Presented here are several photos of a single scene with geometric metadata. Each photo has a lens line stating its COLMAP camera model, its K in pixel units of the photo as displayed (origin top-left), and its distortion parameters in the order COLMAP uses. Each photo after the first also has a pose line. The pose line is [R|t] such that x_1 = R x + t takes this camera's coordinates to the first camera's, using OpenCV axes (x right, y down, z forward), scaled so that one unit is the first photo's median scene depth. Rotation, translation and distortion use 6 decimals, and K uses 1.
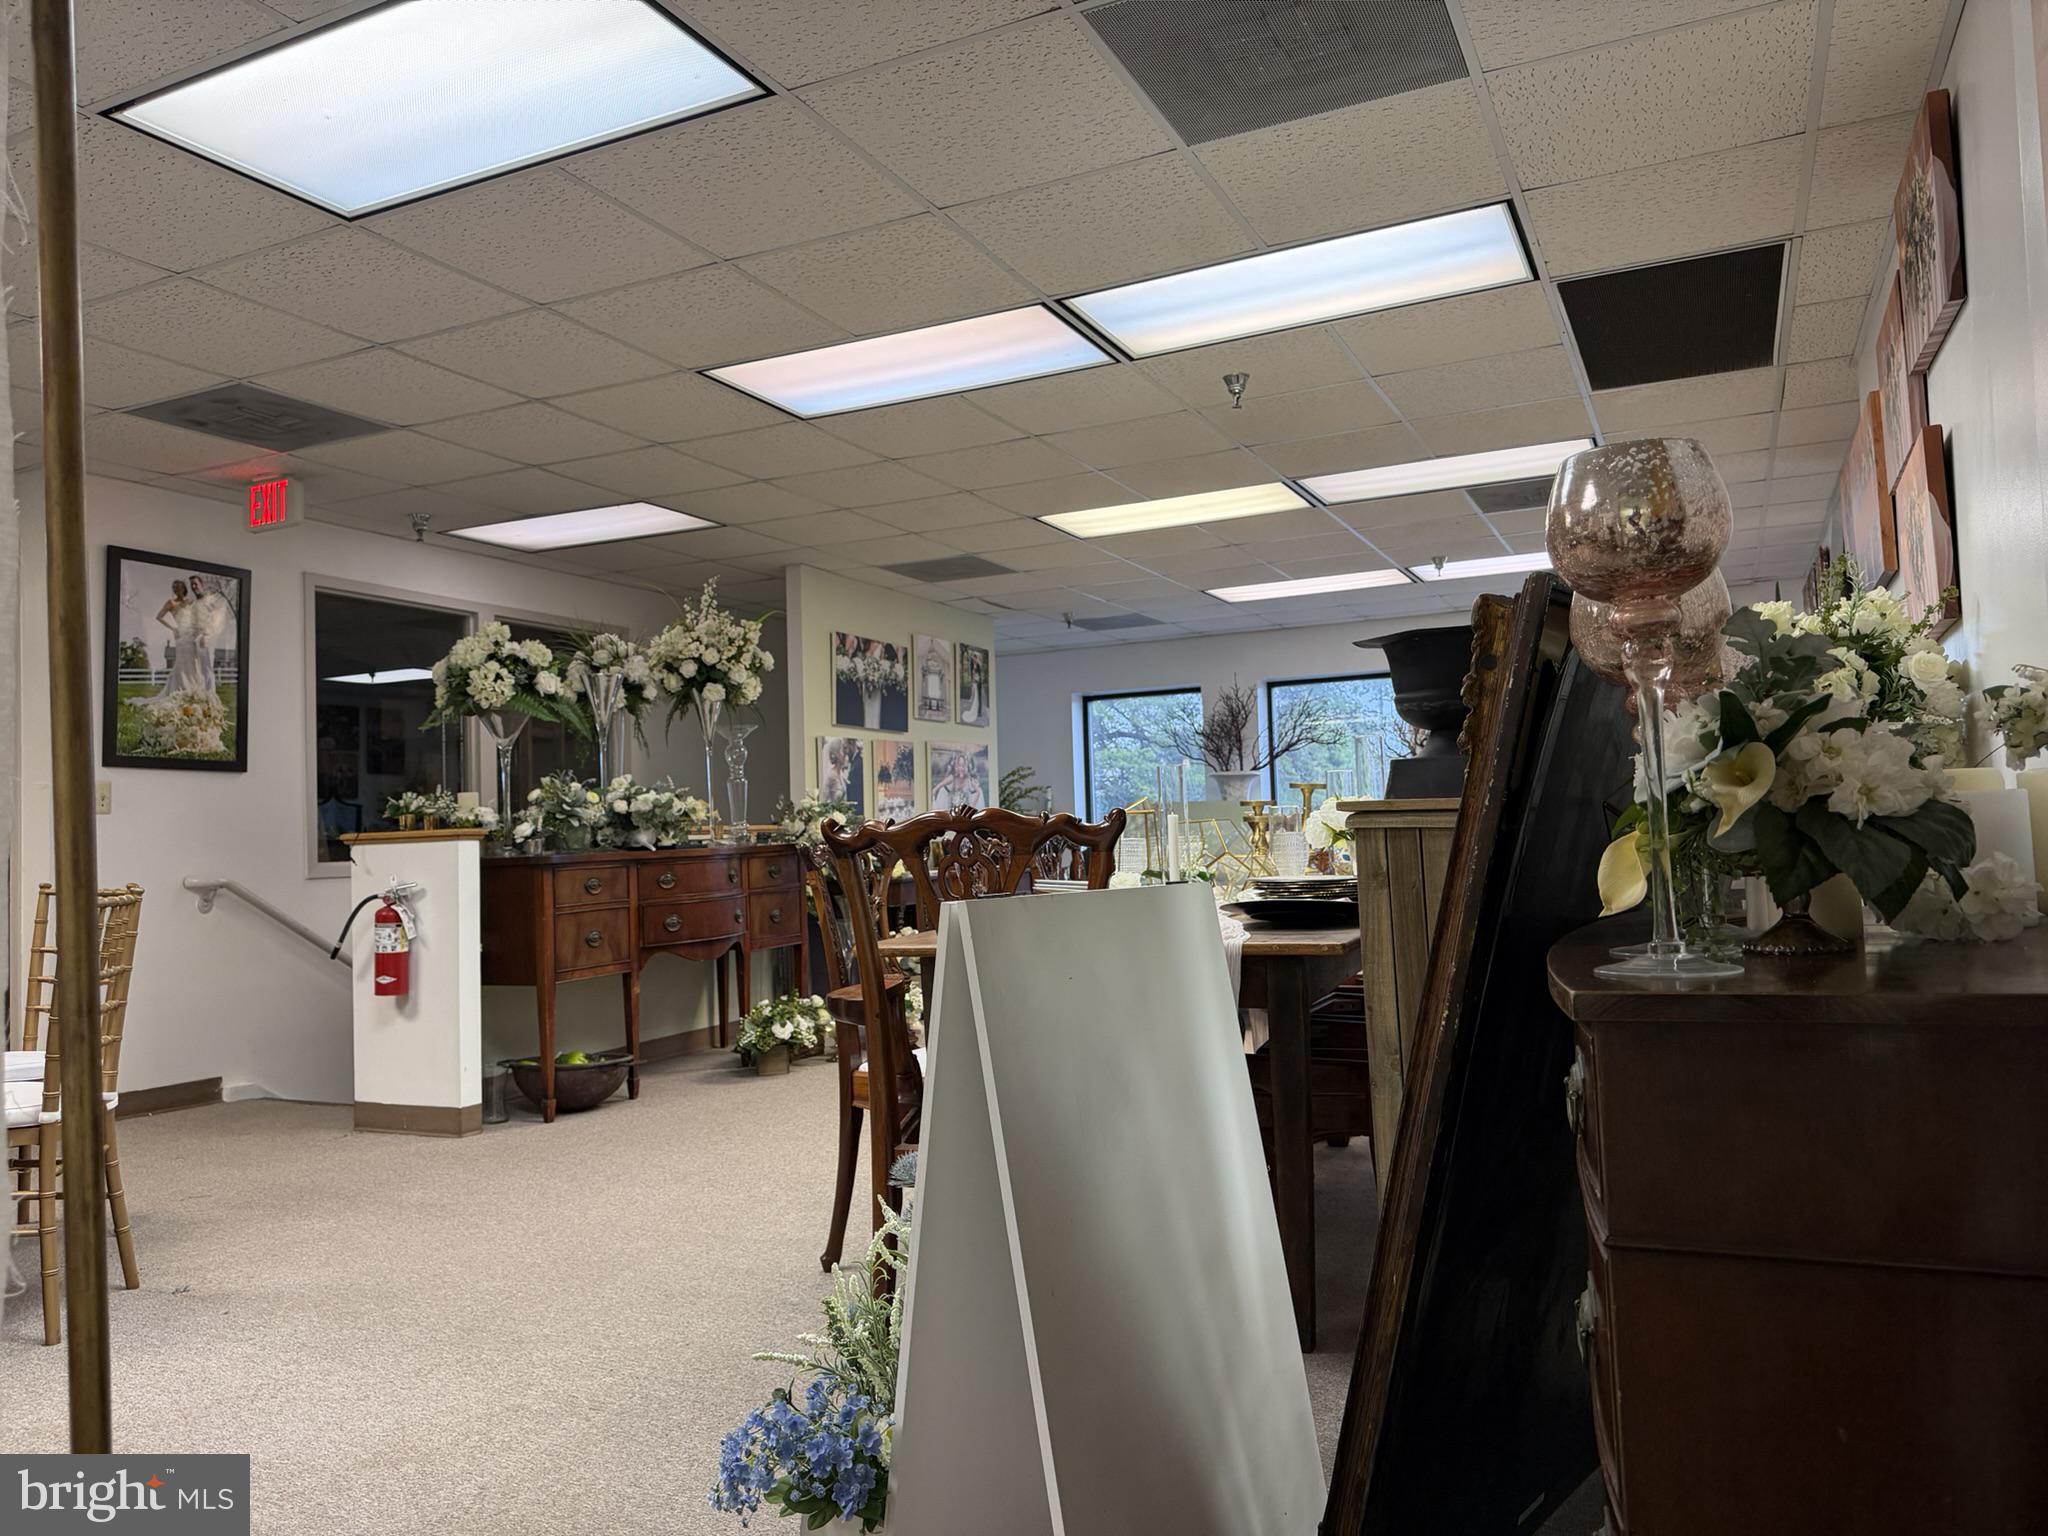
lens RADIAL K [[1460.9, 0, 1024.0], [0, 1460.9, 768.0], [0, 0, 1]] dist [0.004367, -0.002417]
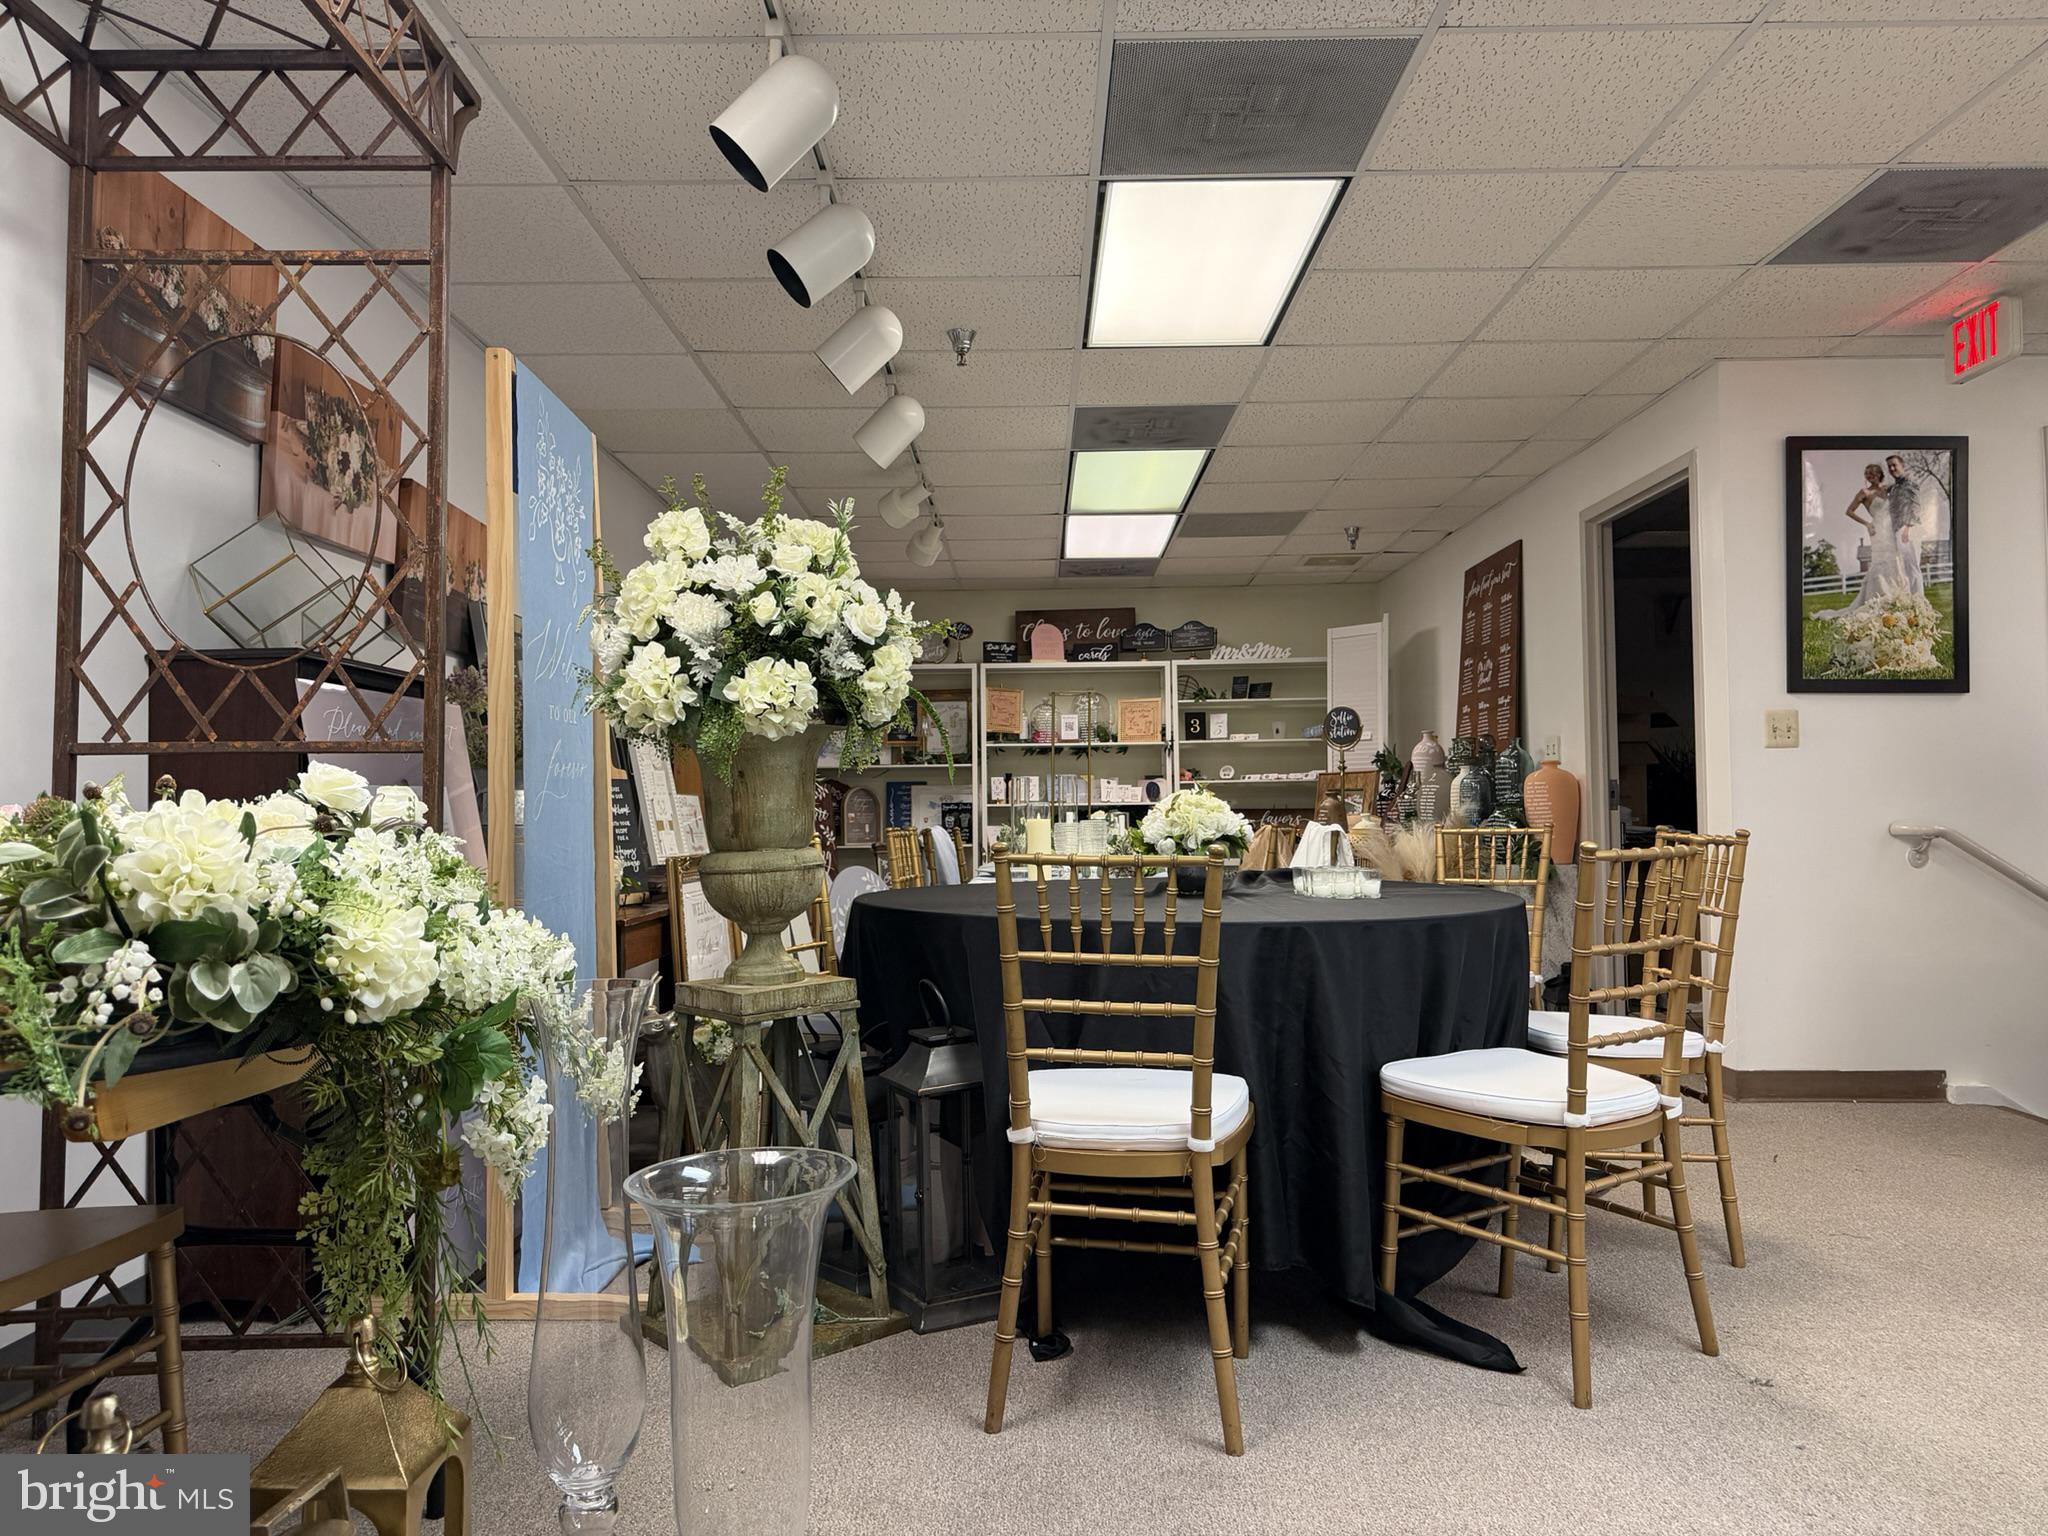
lens RADIAL K [[1460.9, 0, 1024.0], [0, 1460.9, 768.0], [0, 0, 1]] dist [0.004367, -0.002417]
pose [[0.431795, -0.003286, -0.901966, -0.039385], [0.039635, 0.999097, 0.015334, 0.011678], [0.901101, -0.042371, 0.431535, 0.203127]]
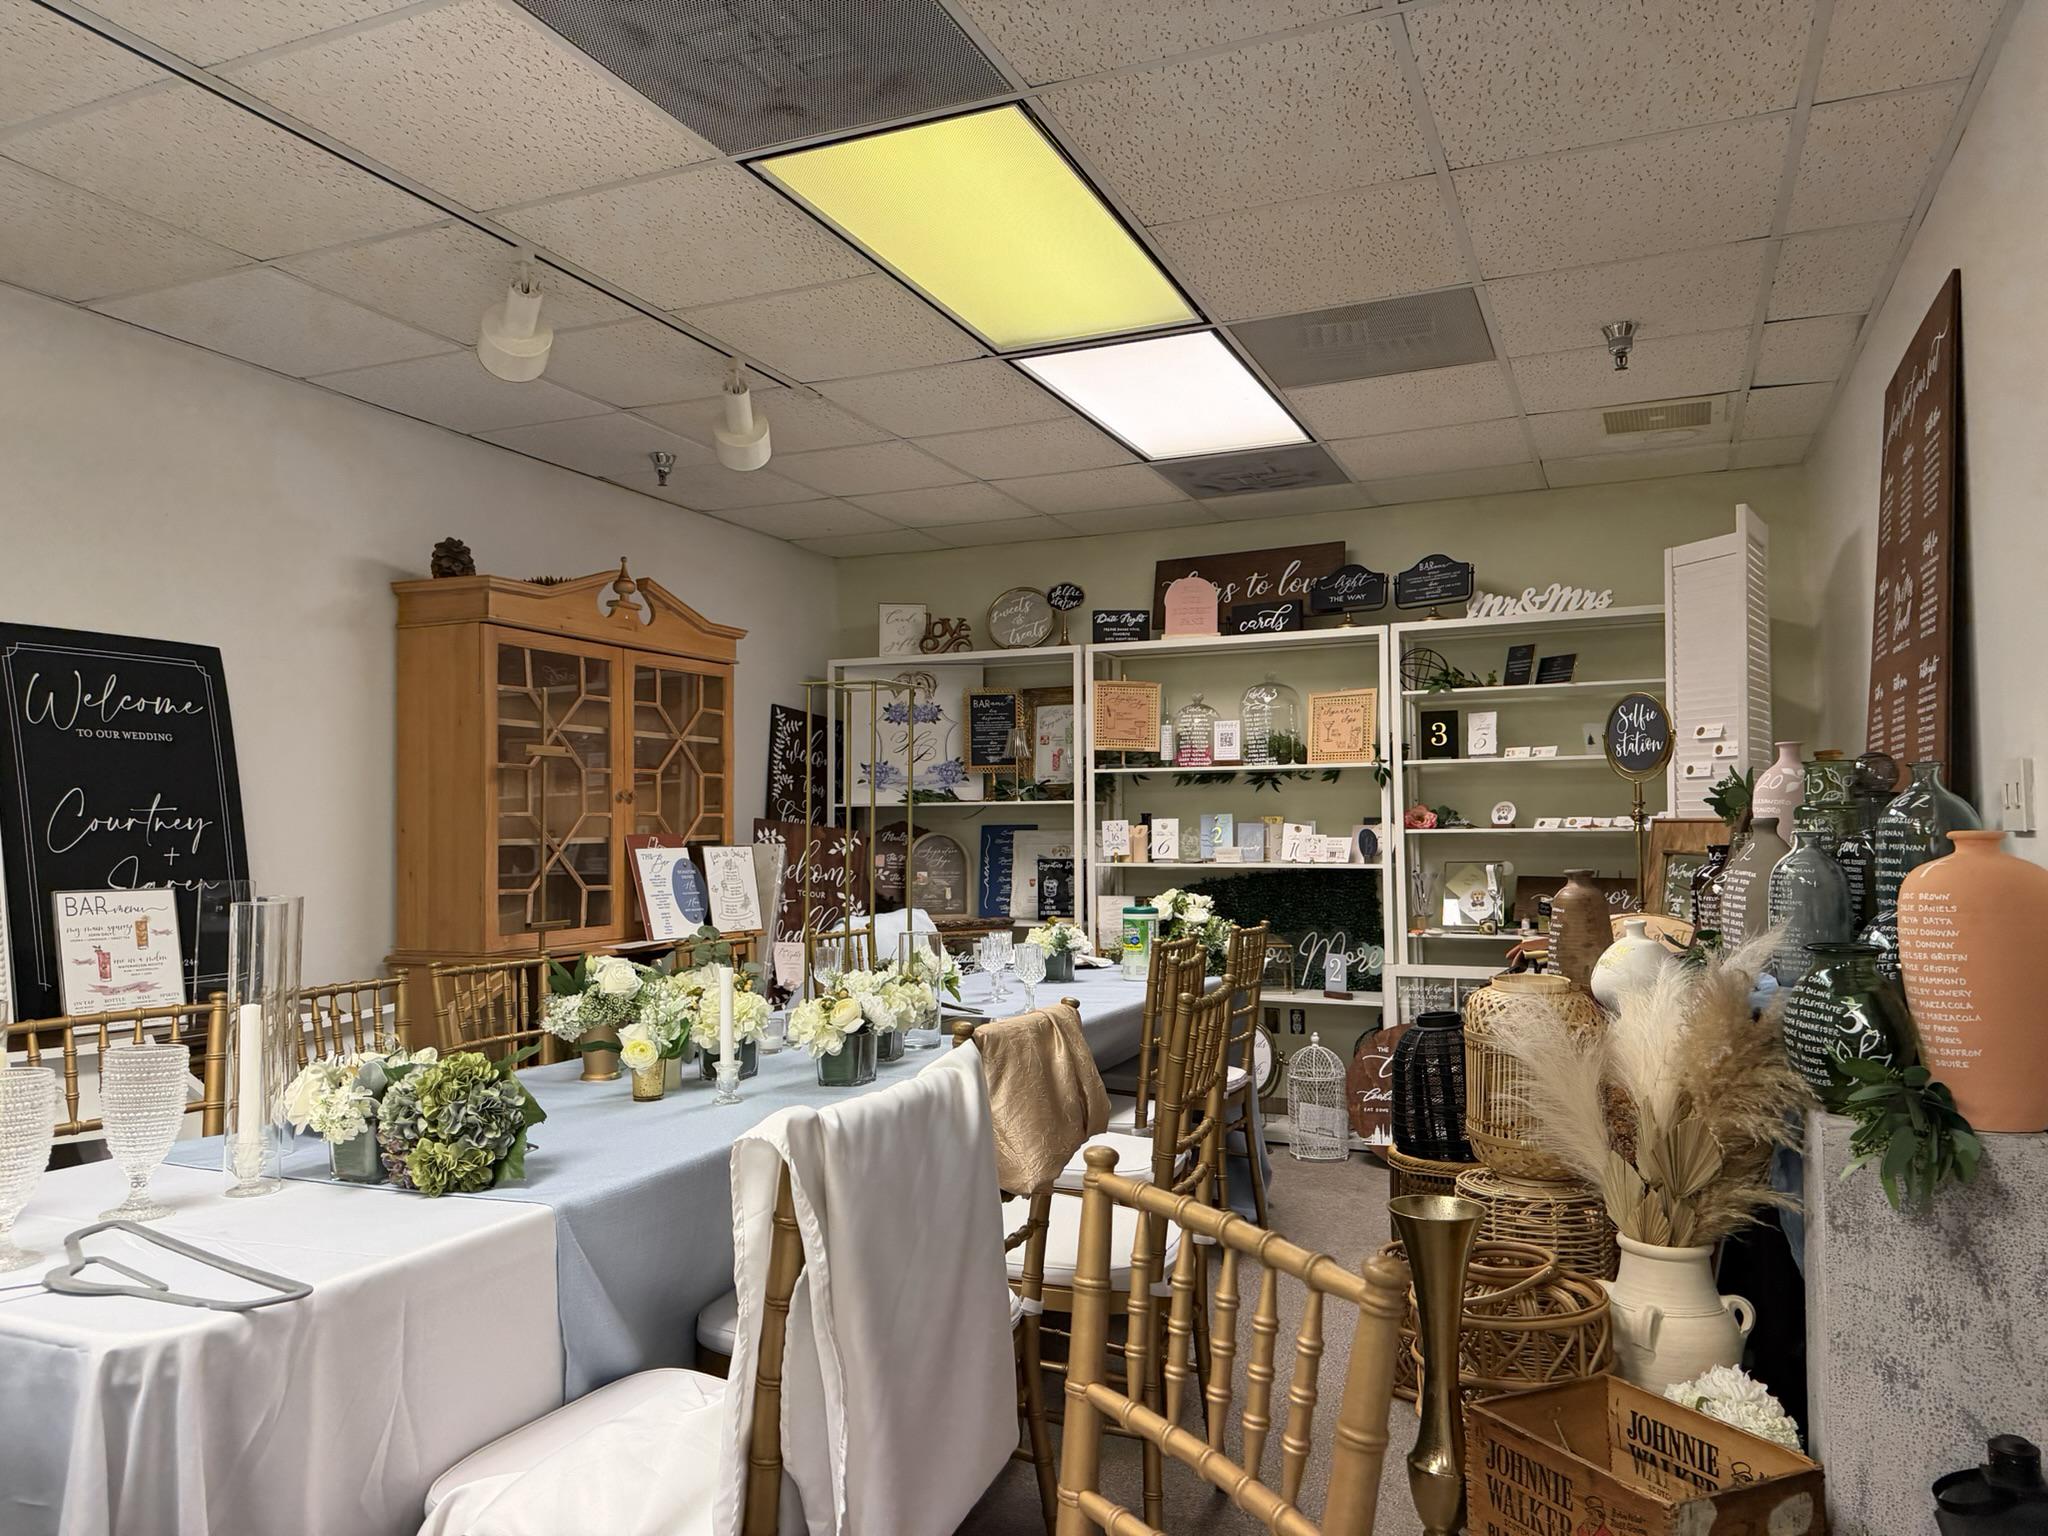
lens RADIAL K [[1446.9, 0, 1017.0], [0, 1446.9, 761.3], [0, 0, 1]] dist [0.079998, -0.132457]
pose [[0.026745, -0.011842, -0.999572, -0.266943], [0.051652, 0.998610, -0.010449, 0.011106], [0.998307, -0.051351, 0.027320, 0.496872]]
